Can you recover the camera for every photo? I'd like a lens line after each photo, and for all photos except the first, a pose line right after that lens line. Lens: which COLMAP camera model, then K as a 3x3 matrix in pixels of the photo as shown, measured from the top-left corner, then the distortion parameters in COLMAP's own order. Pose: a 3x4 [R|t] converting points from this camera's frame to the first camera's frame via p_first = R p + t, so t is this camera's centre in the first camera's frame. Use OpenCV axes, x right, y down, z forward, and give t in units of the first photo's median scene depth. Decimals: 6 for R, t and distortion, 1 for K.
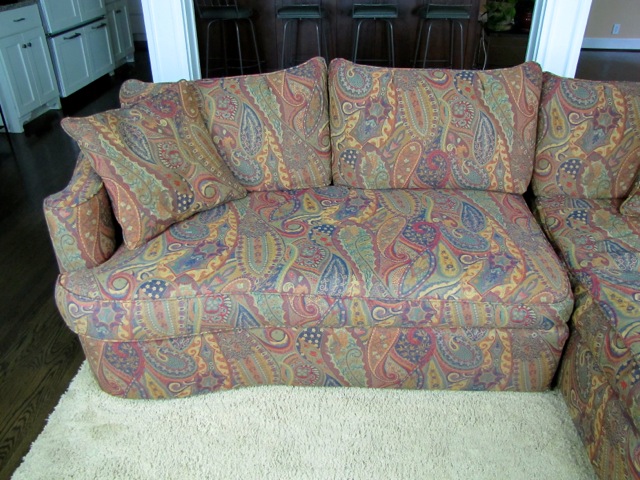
lens RADIAL K [[532.5, 0, 317.7], [0, 532.5, 237.5], [0, 0, 1]] dist [-0.186444, 0.163343]
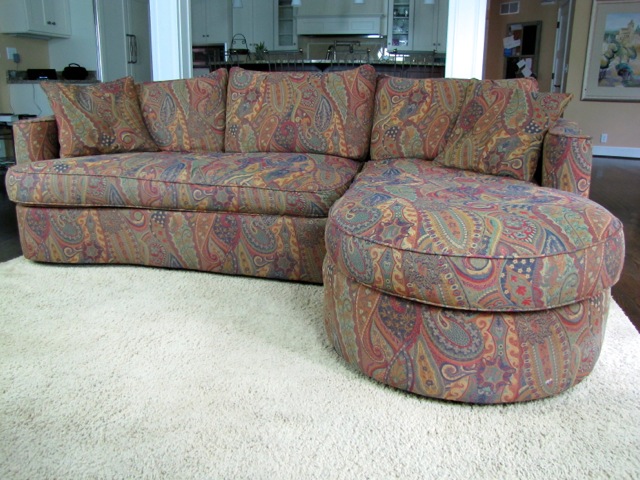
lens RADIAL K [[532.5, 0, 317.7], [0, 532.5, 237.5], [0, 0, 1]] dist [-0.186444, 0.163343]
pose [[0.986361, 0.063567, -0.151825, 0.609293], [-0.102058, 0.959888, -0.261150, 0.547447], [0.129134, 0.273083, 0.953284, -0.264708]]
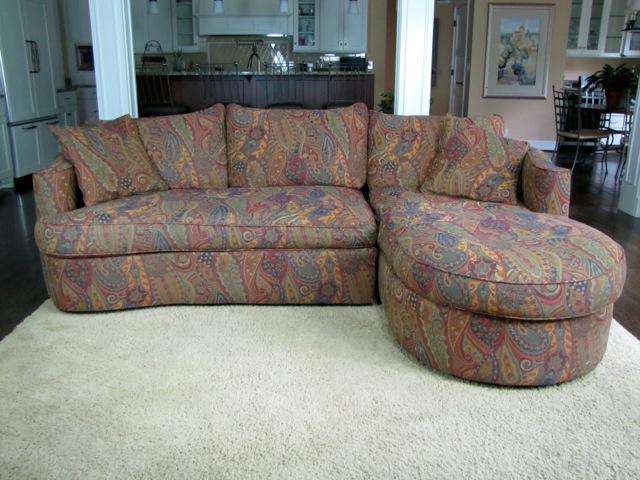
lens RADIAL K [[575.5, 0, 318.7], [0, 575.5, 239.5], [0, 0, 1]] dist [-0.168546, 0.192769]
pose [[0.995873, -0.012981, 0.089829, 0.159677], [0.035442, 0.966760, -0.253216, 0.544662], [-0.083556, 0.255355, 0.963230, -0.599279]]
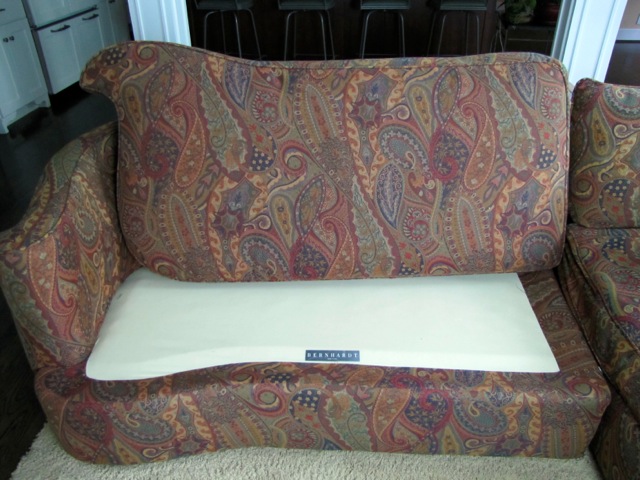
lens RADIAL K [[532.3, 0, 321.5], [0, 532.3, 244.0], [0, 0, 1]] dist [-0.183555, 0.164010]
pose [[0.999959, 0.003186, -0.008431, 0.017490], [-0.002903, 0.999438, 0.033388, -0.089766], [0.008532, -0.033362, 0.999407, 0.158890]]
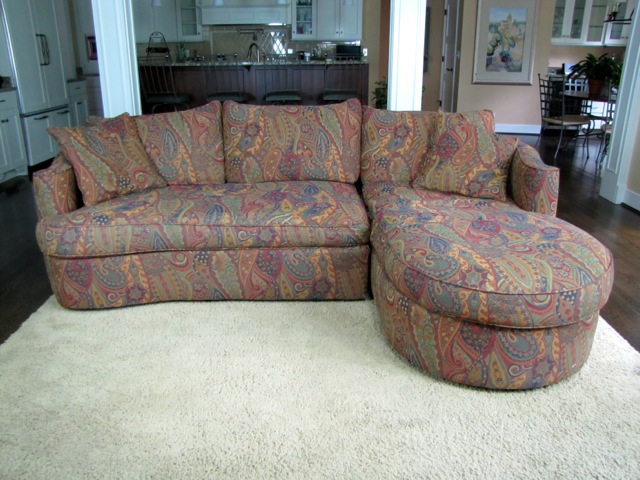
lens RADIAL K [[532.5, 0, 317.7], [0, 532.5, 237.5], [0, 0, 1]] dist [-0.186444, 0.163343]
pose [[0.995958, -0.021620, 0.087176, 0.186903], [0.038970, 0.978498, -0.202541, 0.444105], [-0.080923, 0.205120, 0.975386, -0.531242]]
